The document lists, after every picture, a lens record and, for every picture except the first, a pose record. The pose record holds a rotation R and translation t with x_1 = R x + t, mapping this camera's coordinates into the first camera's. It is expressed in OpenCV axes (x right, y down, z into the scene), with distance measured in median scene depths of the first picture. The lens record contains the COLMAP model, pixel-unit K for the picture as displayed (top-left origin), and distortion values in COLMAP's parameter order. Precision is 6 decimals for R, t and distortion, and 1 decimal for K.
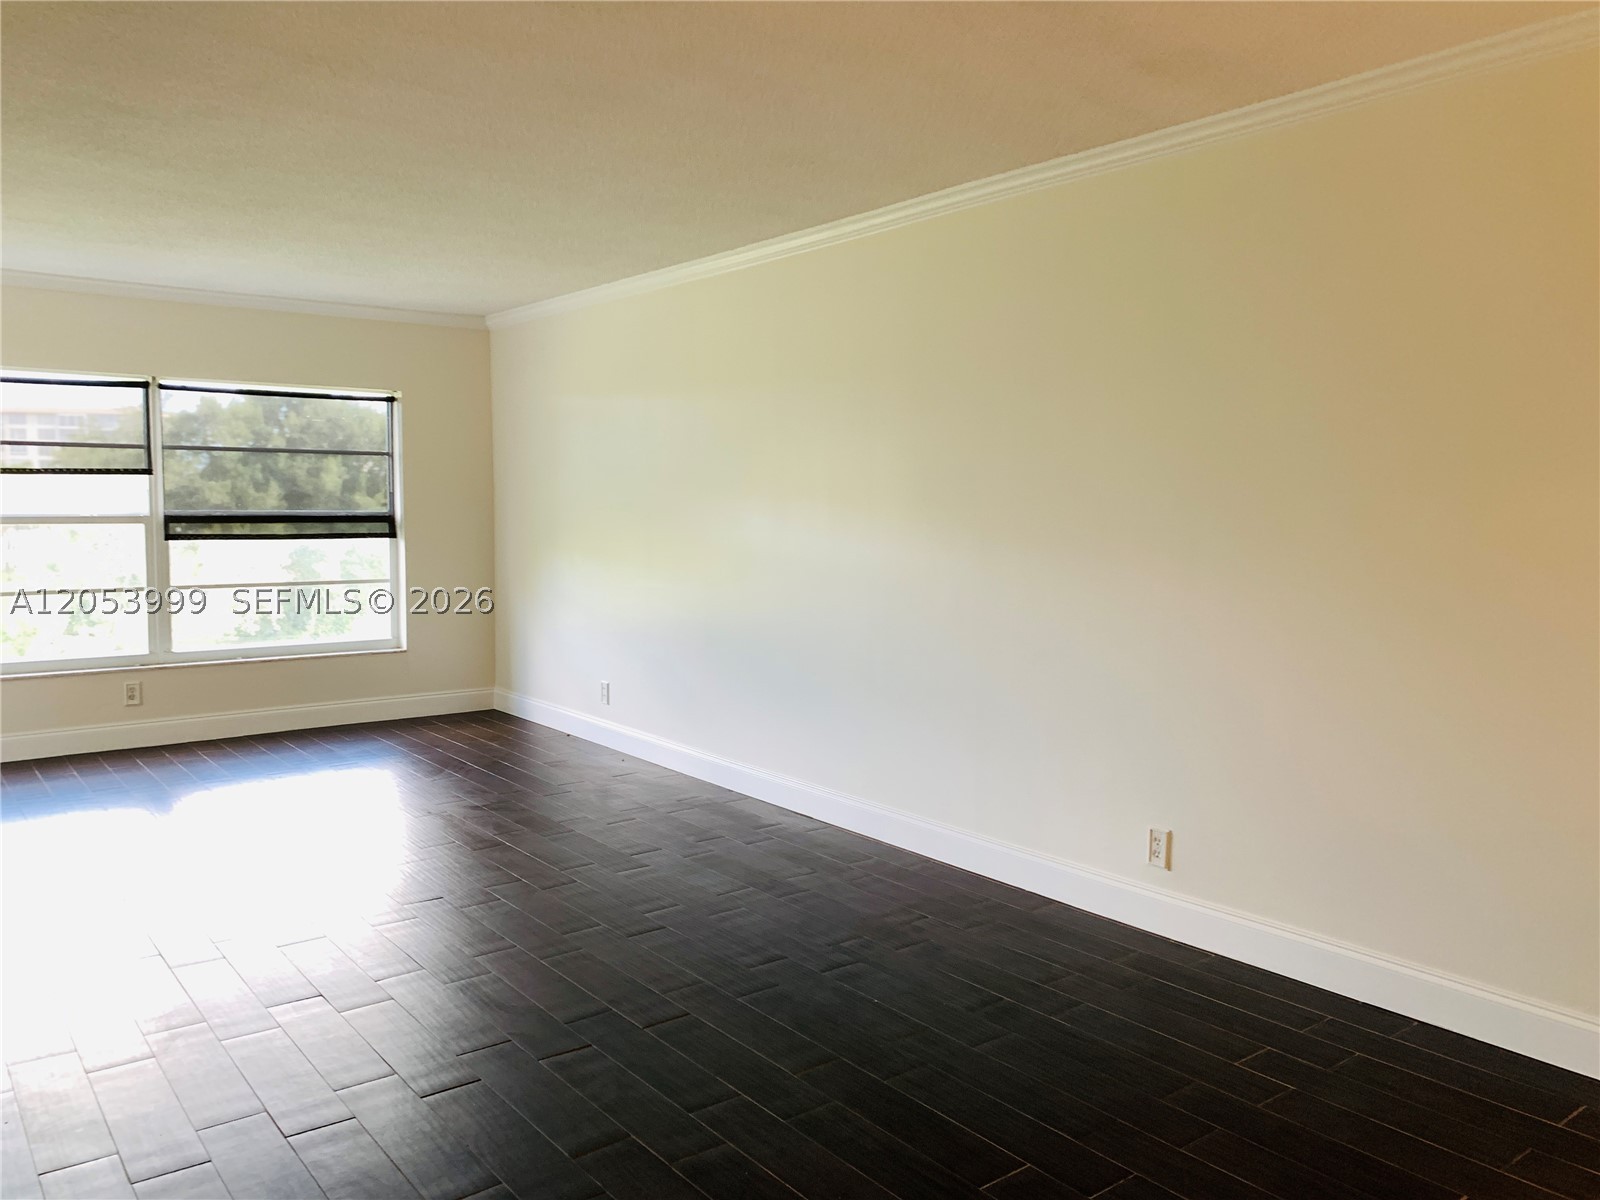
lens RADIAL K [[1225.1, 0, 806.4], [0, 1225.1, 589.5], [0, 0, 1]] dist [0.077950, -0.108144]
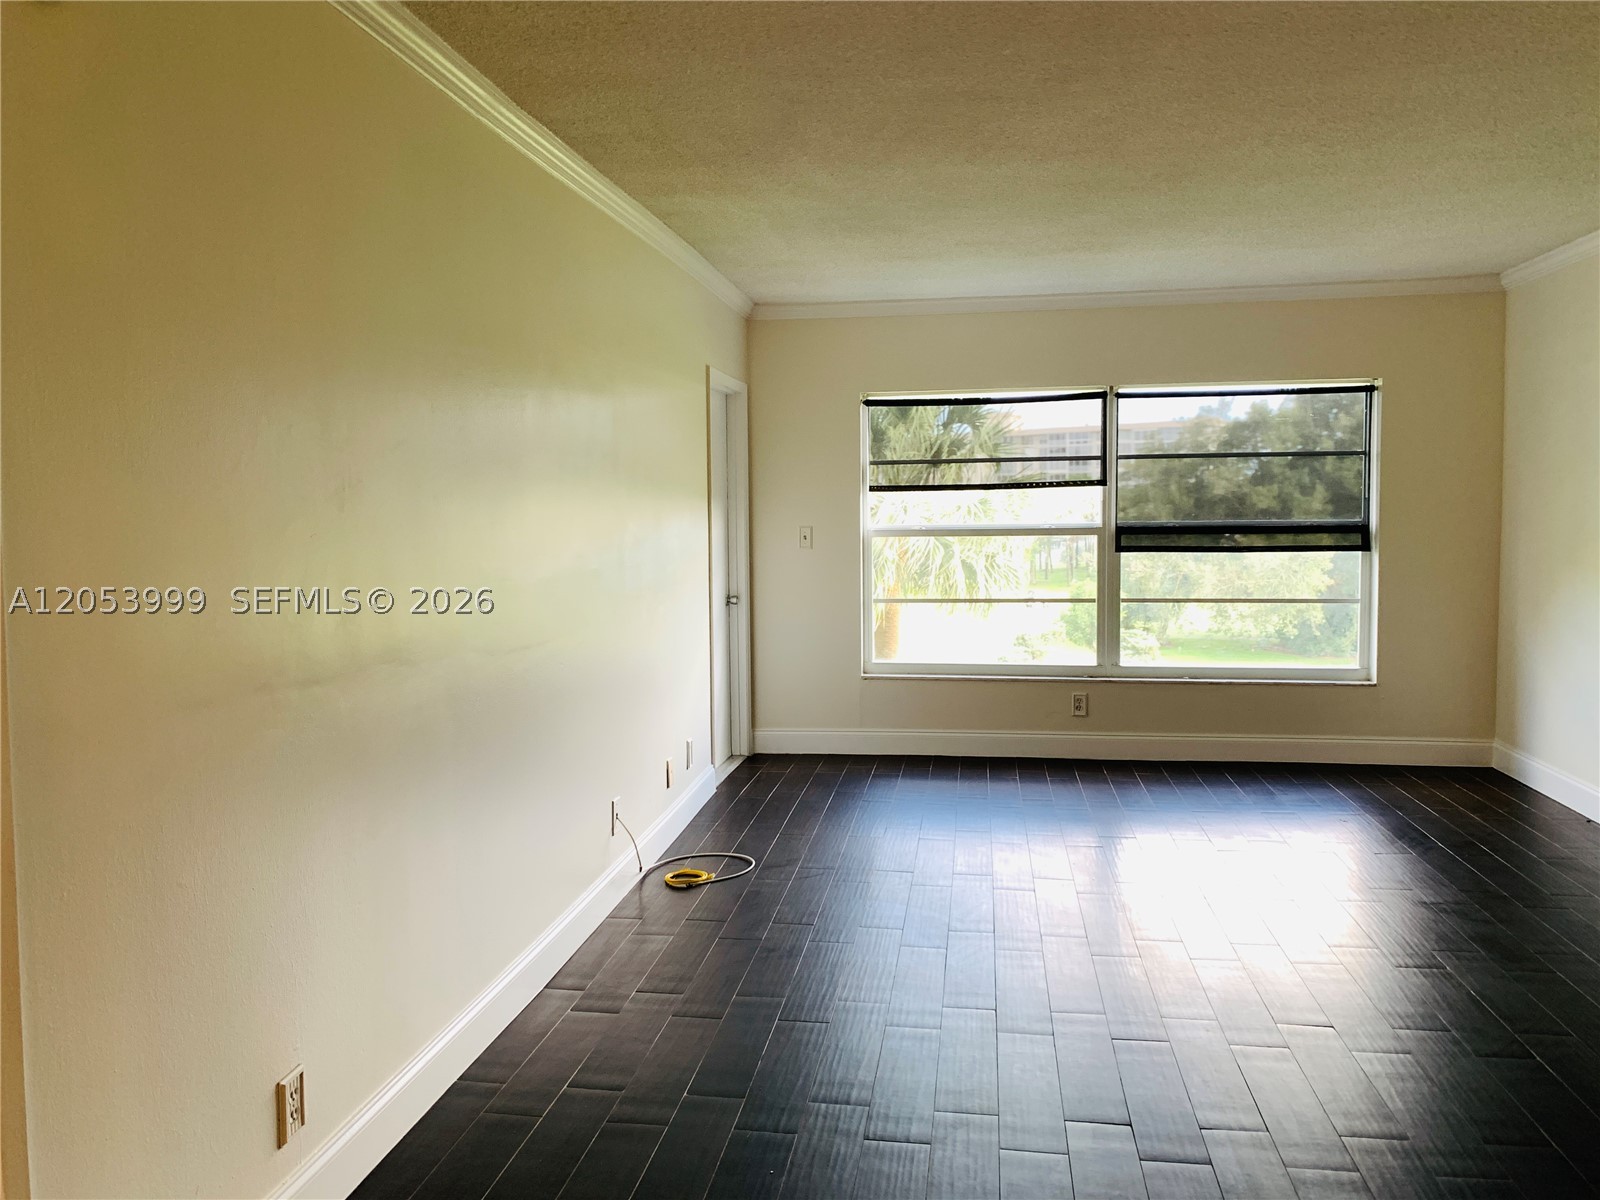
lens RADIAL K [[1225.1, 0, 806.4], [0, 1225.1, 589.5], [0, 0, 1]] dist [0.077950, -0.108144]
pose [[0.690141, 0.037844, -0.722684, 0.017374], [-0.039326, 0.999117, 0.014764, -0.012972], [0.722605, 0.018231, 0.691021, 0.131522]]
